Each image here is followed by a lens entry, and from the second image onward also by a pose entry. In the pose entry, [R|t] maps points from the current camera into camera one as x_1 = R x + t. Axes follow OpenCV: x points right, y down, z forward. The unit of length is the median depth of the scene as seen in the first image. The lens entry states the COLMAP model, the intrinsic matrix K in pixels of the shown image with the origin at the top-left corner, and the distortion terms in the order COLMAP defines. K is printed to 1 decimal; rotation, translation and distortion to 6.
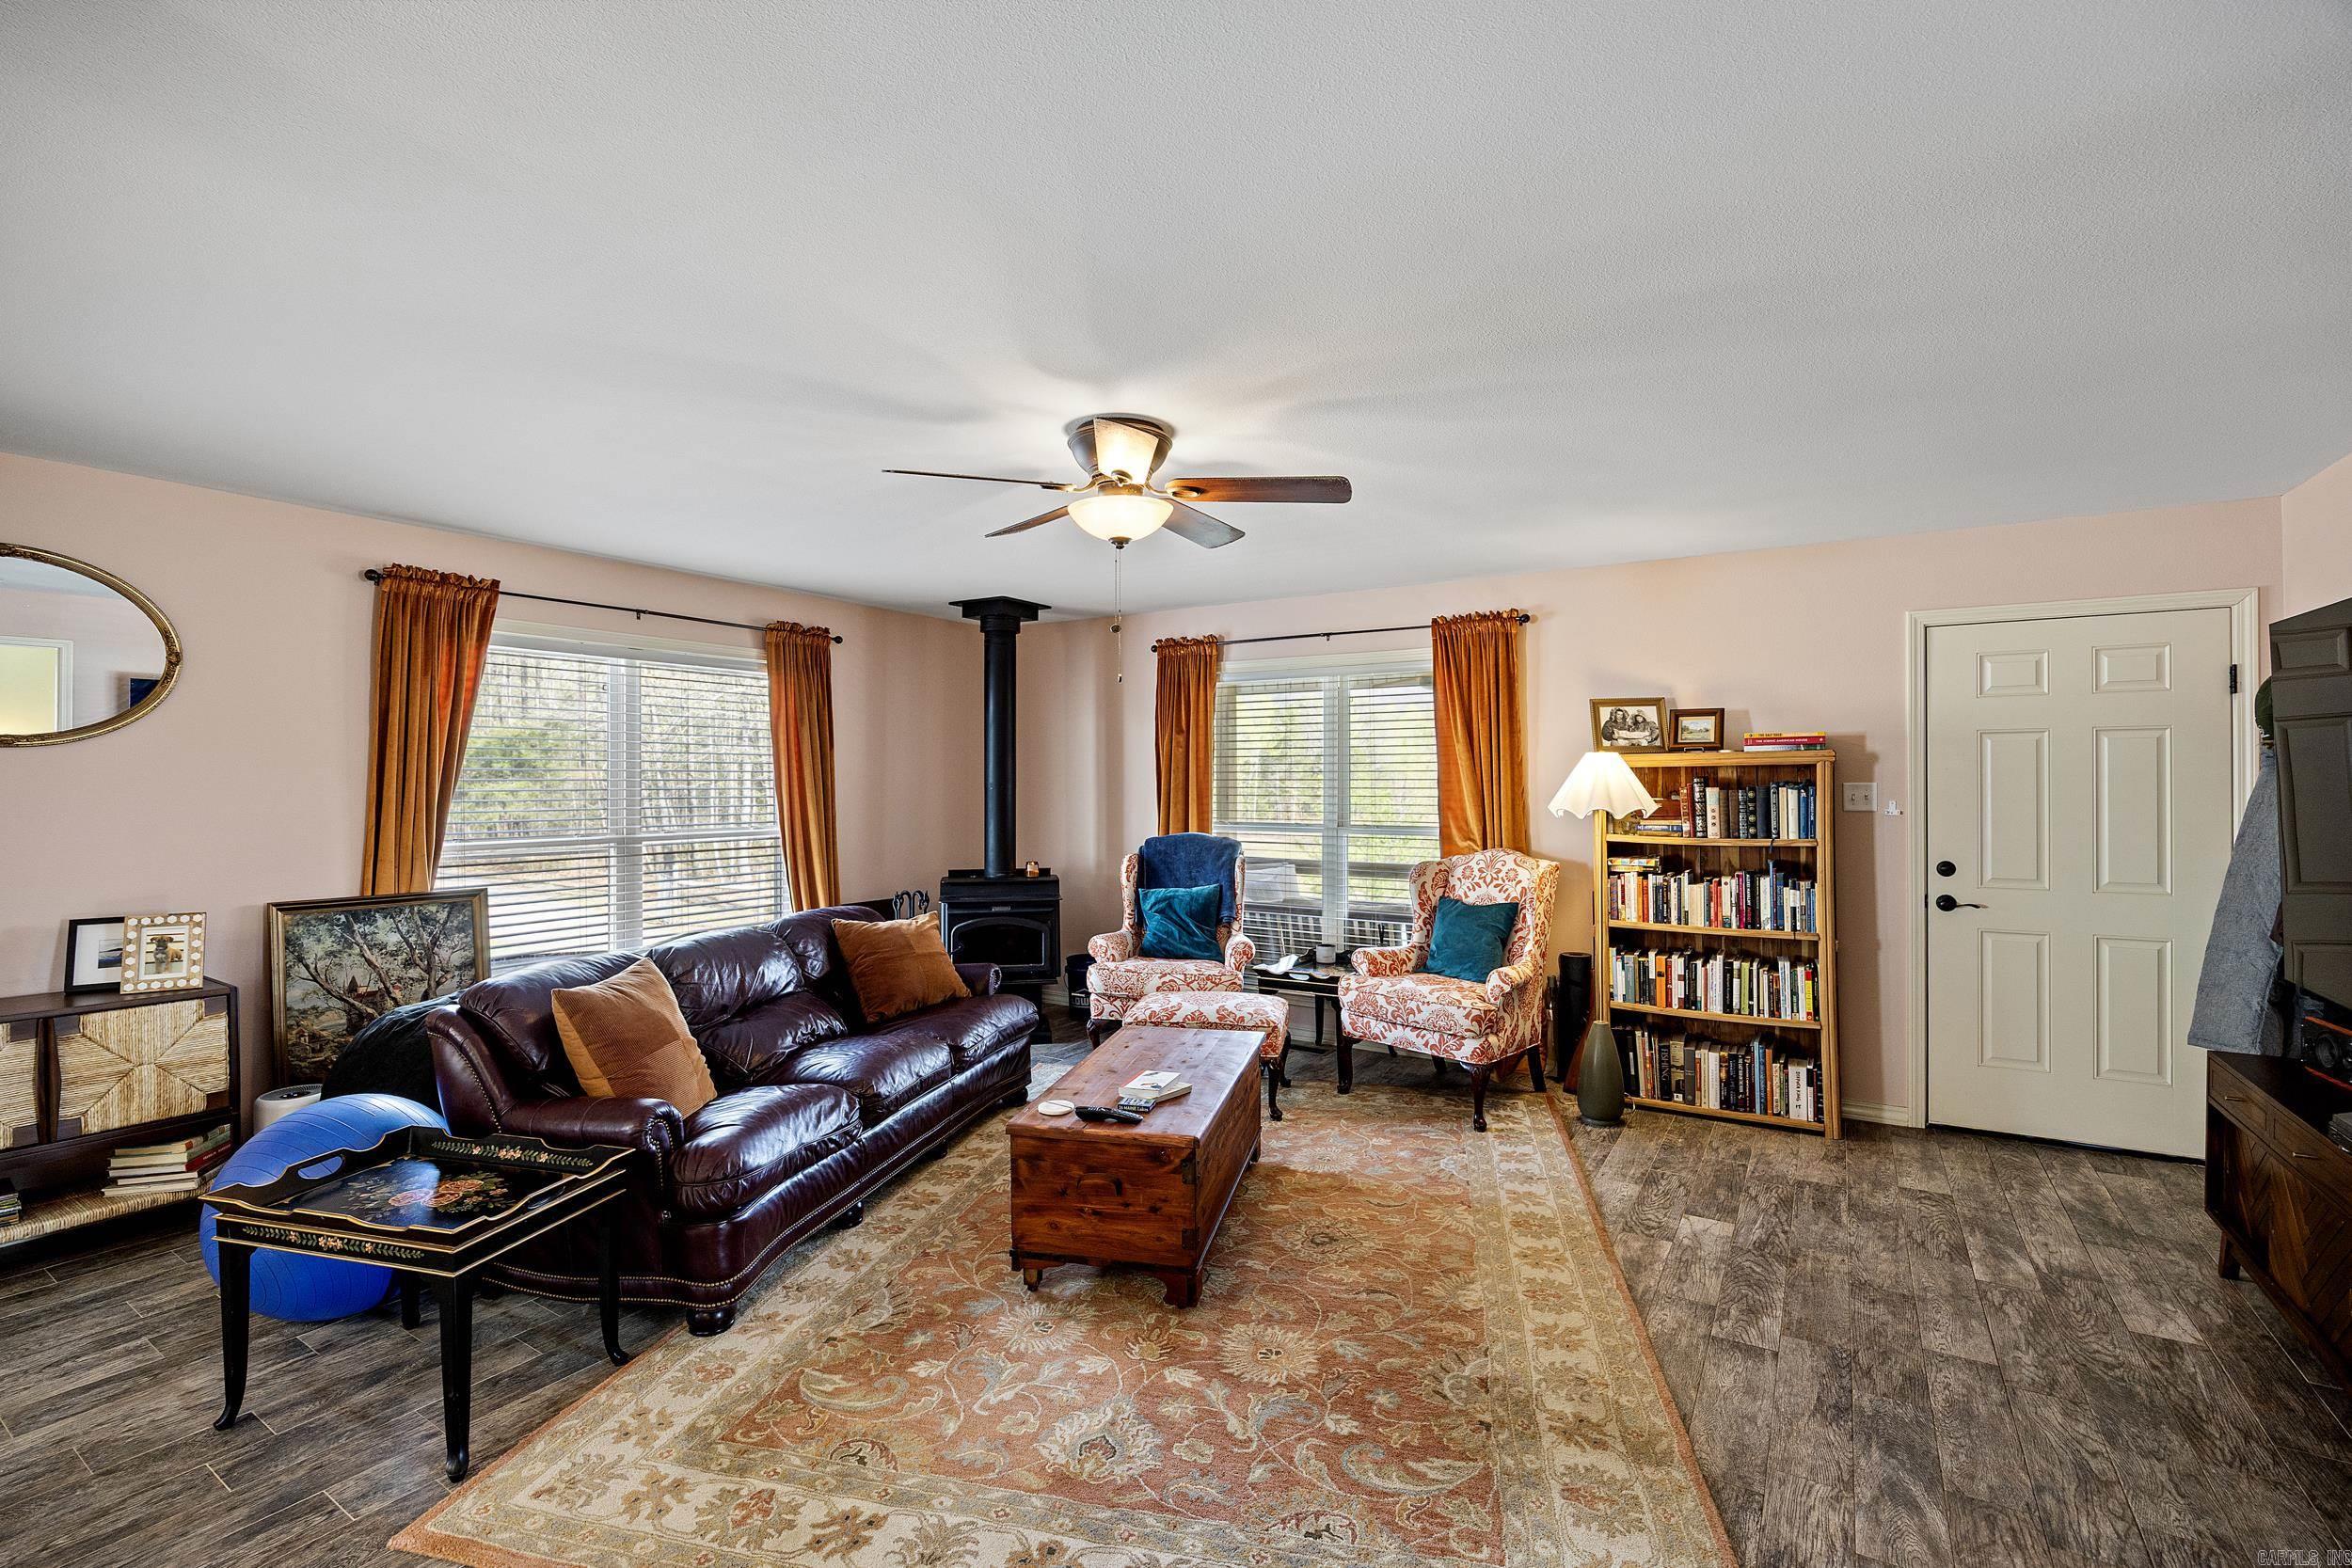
lens RADIAL K [[1034.8, 0, 1183.6], [0, 1034.8, 780.2], [0, 0, 1]] dist [-0.016014, 0.001031]
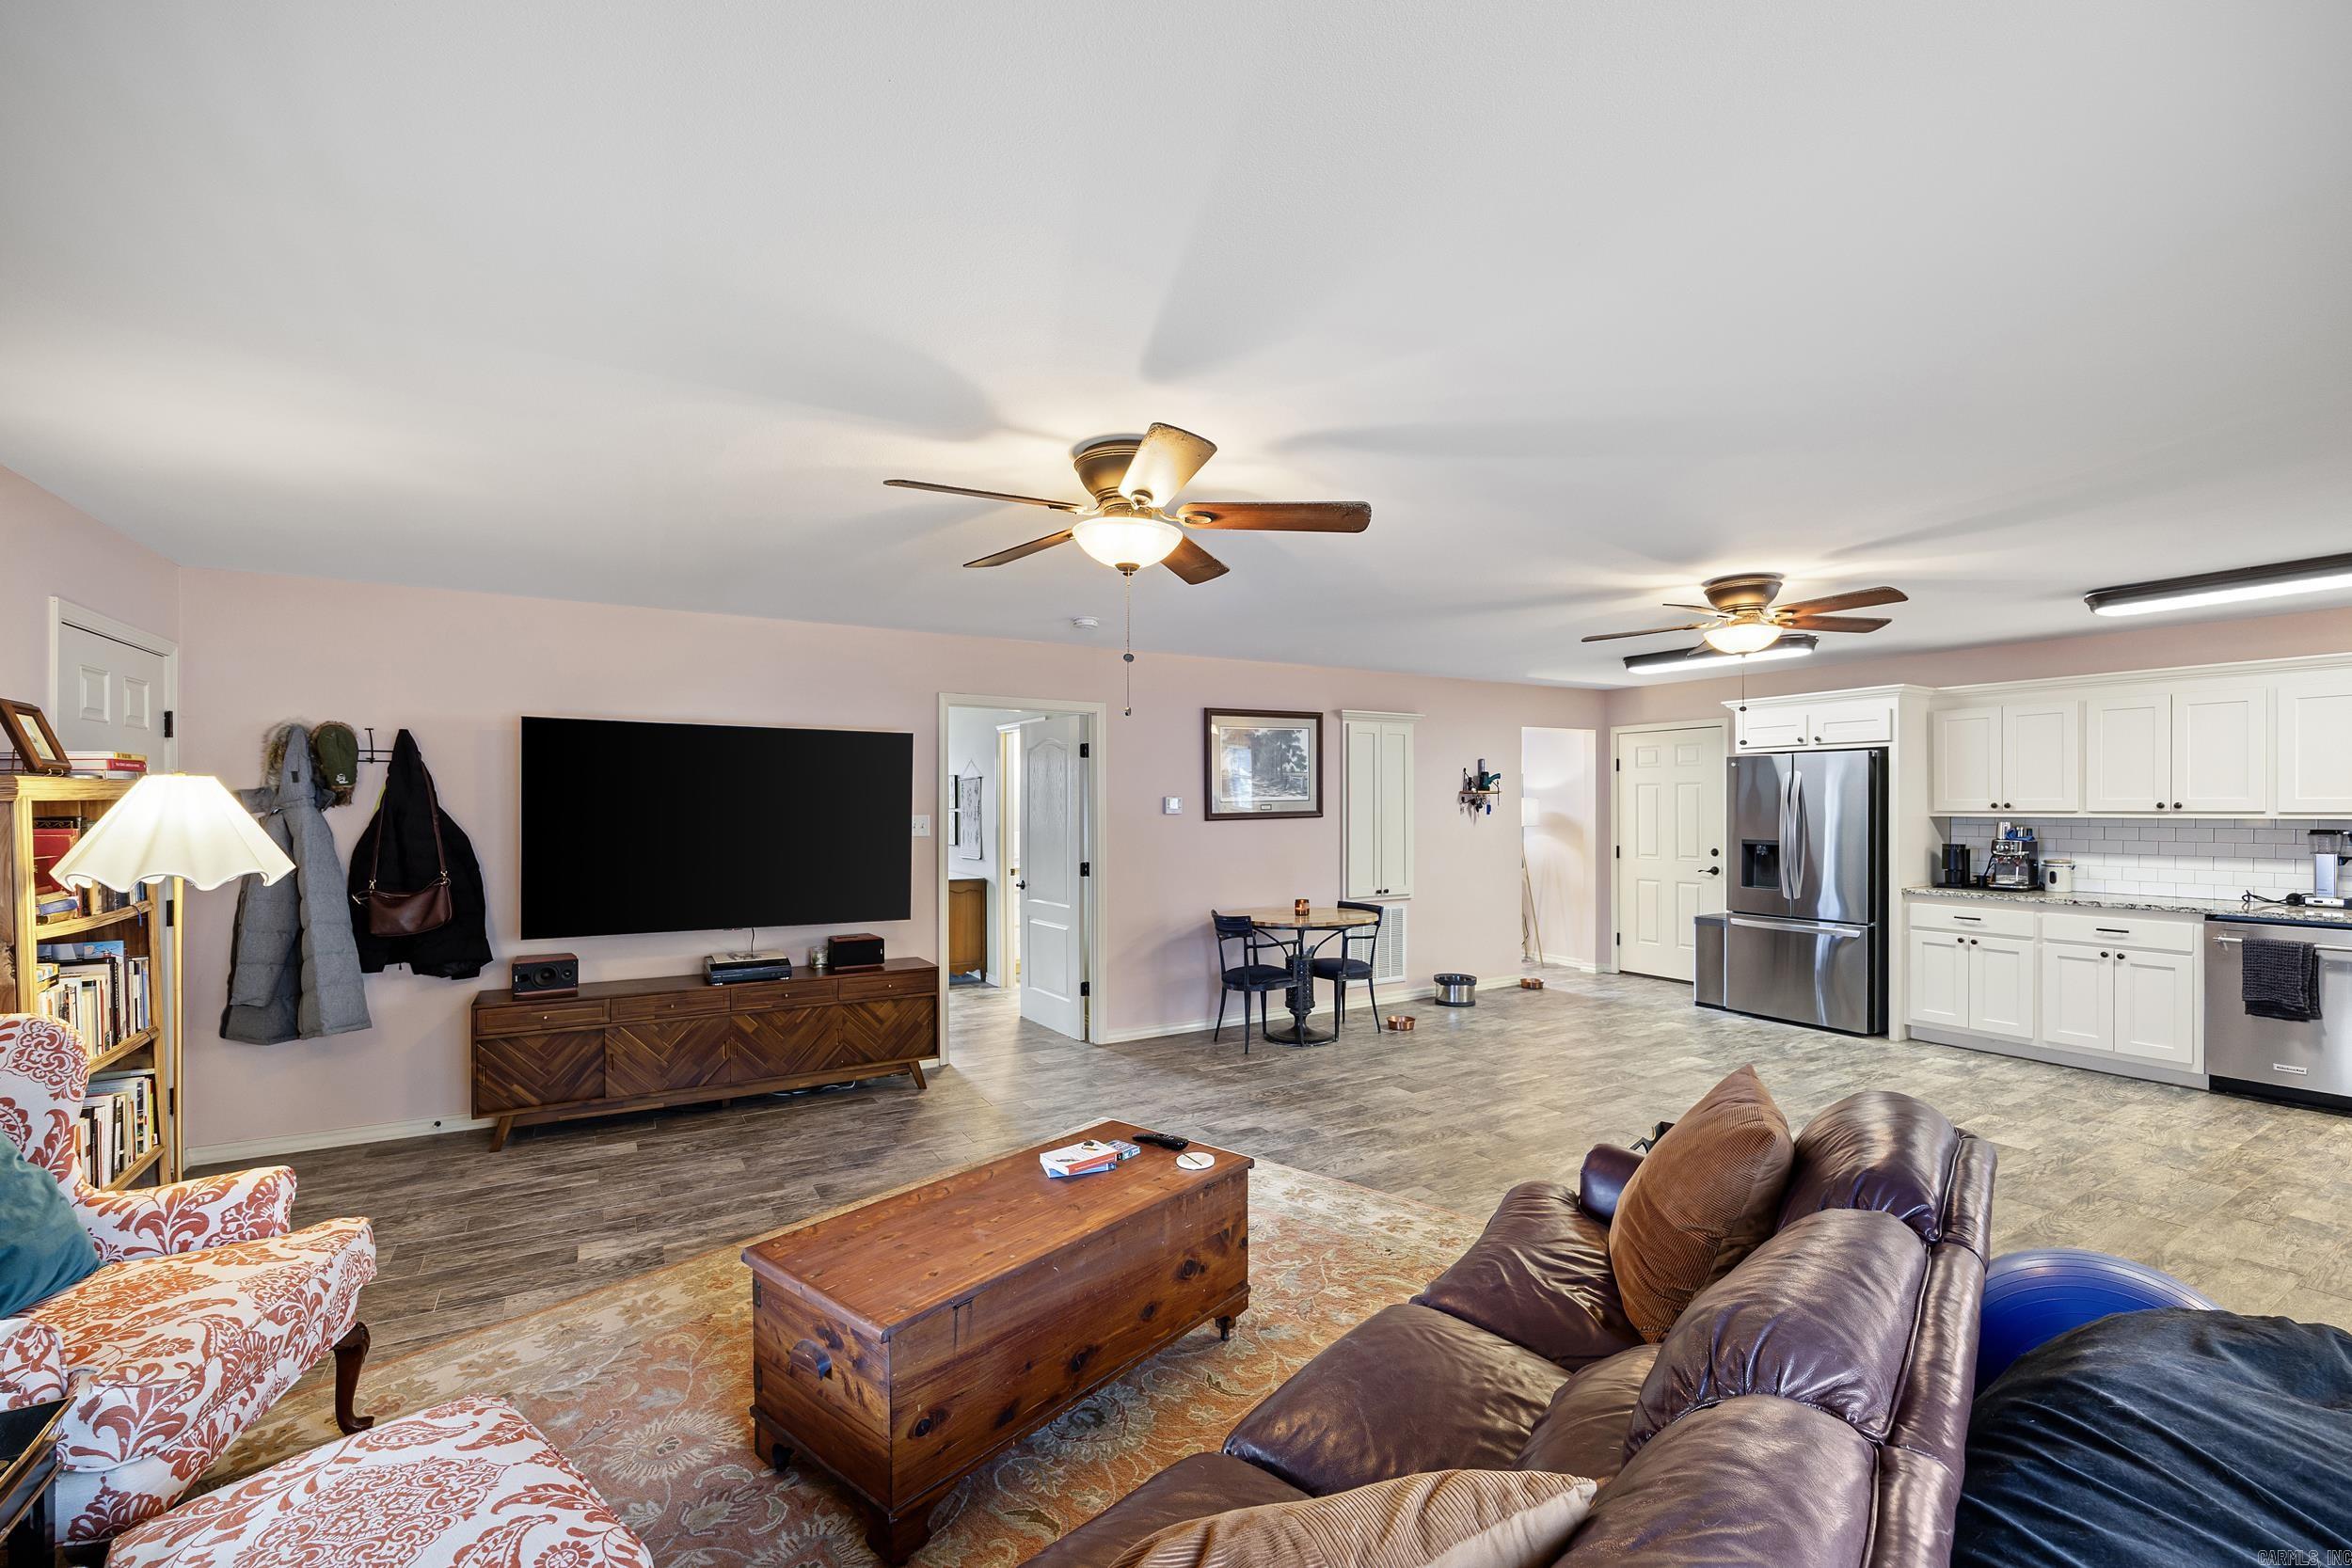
lens RADIAL K [[996.0, 0, 1180.0], [0, 996.0, 813.1], [0, 0, 1]] dist [-0.011188, -0.000496]
pose [[-0.890199, 0.000989, 0.455571, -0.354452], [0.005310, 0.999952, 0.008205, -0.008306], [-0.455541, 0.009723, -0.890162, 1.223995]]
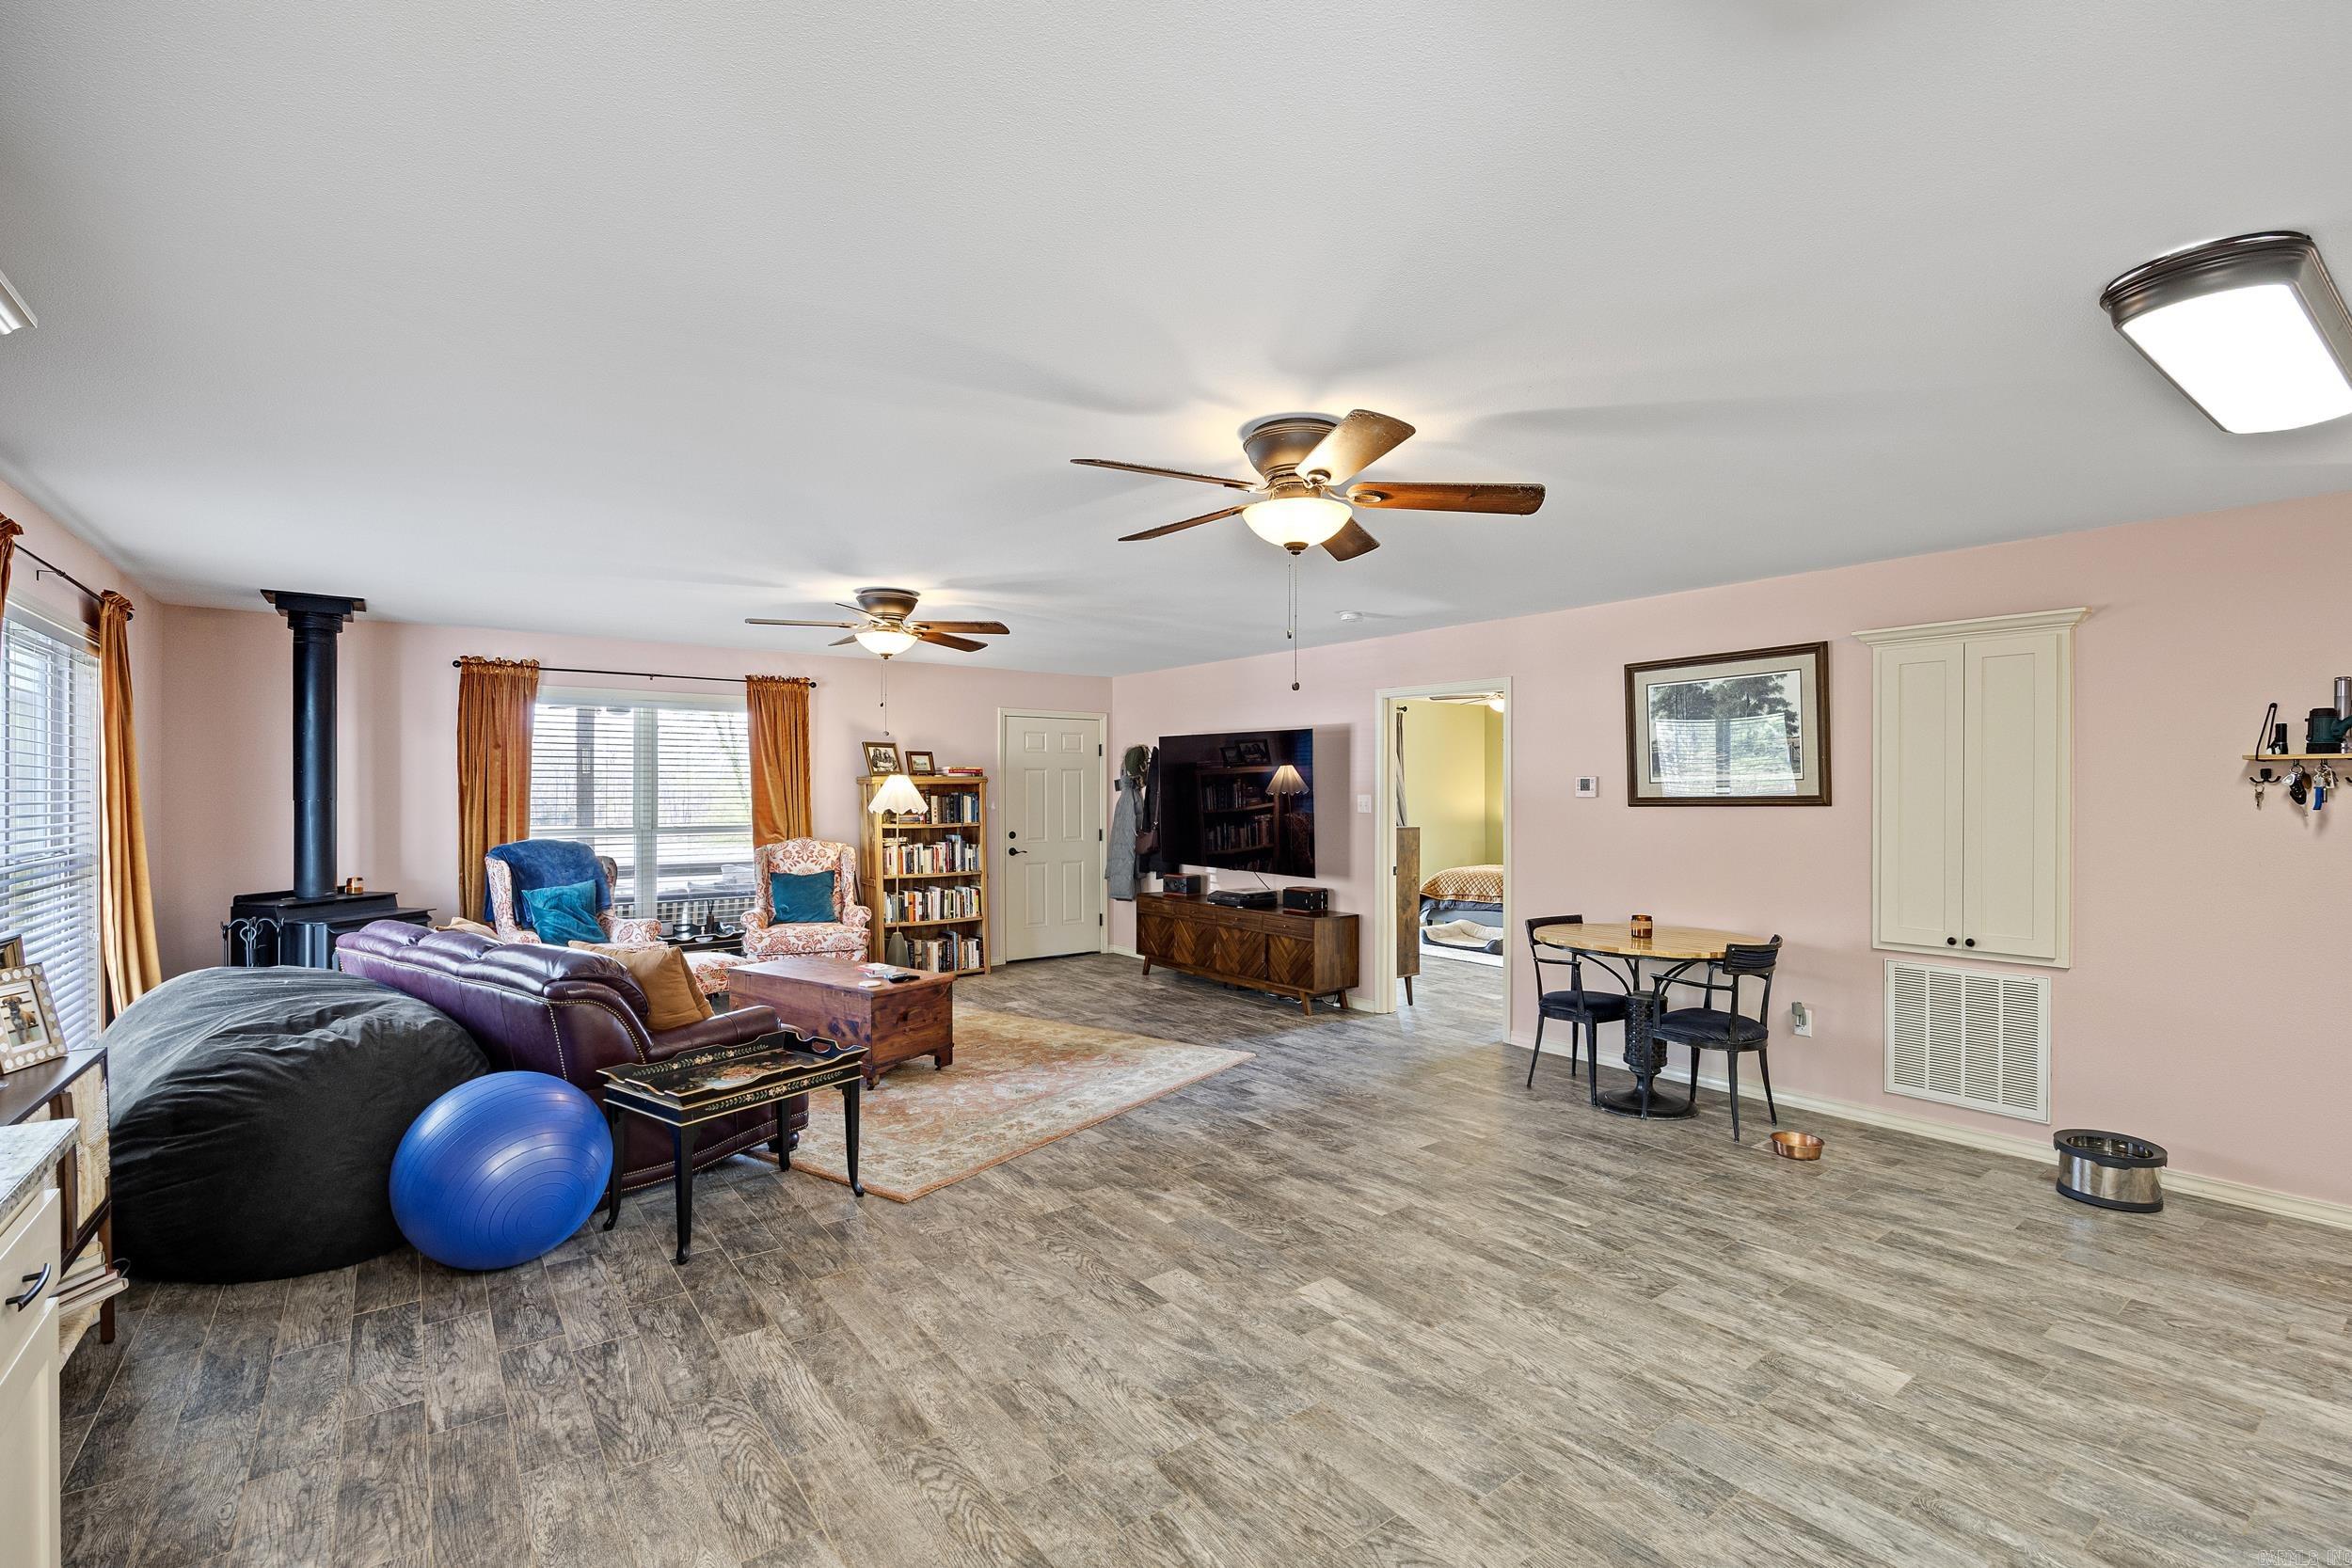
lens RADIAL K [[1049.6, 0, 1208.3], [0, 1049.6, 788.9], [0, 0, 1]] dist [-0.008105, 0.000093]
pose [[0.339863, 0.002825, 0.940471, -1.049331], [-0.001098, 0.999996, -0.002607, -0.001092], [-0.940474, -0.000146, 0.339865, -0.078555]]
